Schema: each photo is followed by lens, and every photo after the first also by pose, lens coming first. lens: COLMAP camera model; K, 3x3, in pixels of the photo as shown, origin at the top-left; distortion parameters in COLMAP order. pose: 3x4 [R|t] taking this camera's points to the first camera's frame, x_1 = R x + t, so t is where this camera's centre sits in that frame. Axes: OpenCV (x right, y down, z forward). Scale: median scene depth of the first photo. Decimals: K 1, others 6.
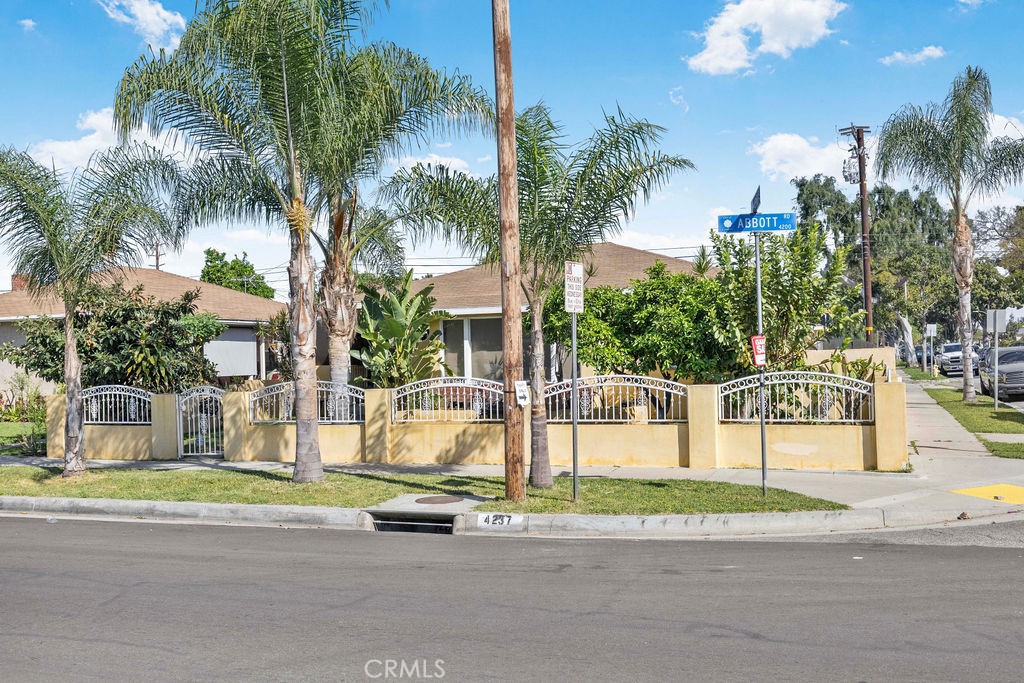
lens RADIAL K [[962.4, 0, 512.0], [0, 962.4, 341.5], [0, 0, 1]] dist [0.001900, 0.004646]
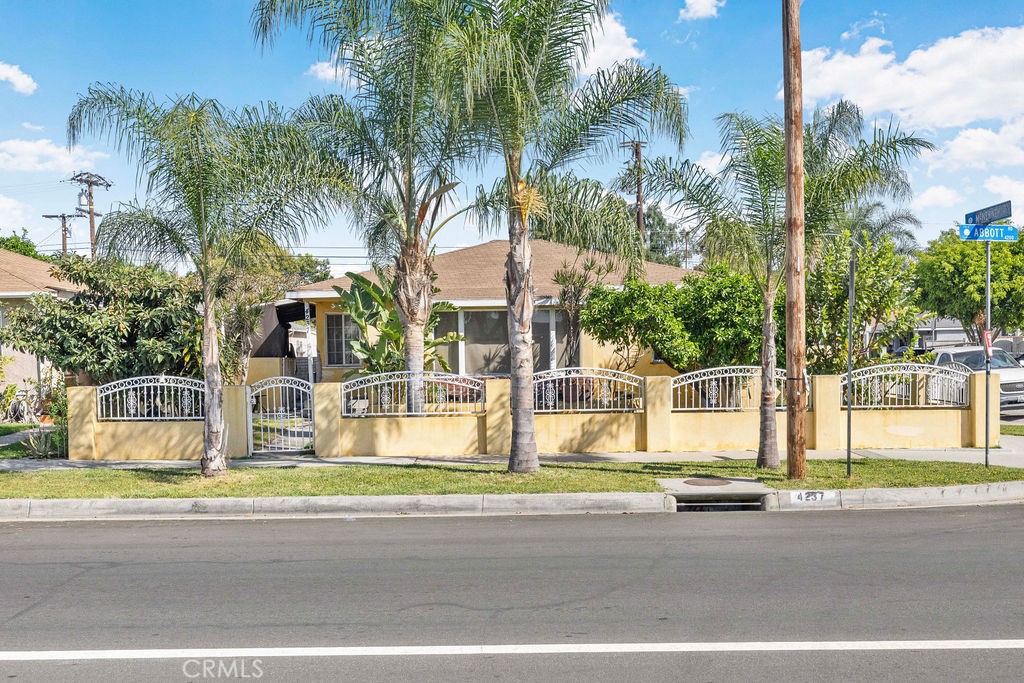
lens RADIAL K [[967.3, 0, 514.6], [0, 967.3, 387.5], [0, 0, 1]] dist [0.002422, 0.004044]
pose [[0.940623, -0.001606, 0.339448, -0.523014], [-0.014921, 0.998827, 0.046074, 0.013185], [-0.339124, -0.048403, 0.939496, 0.071695]]
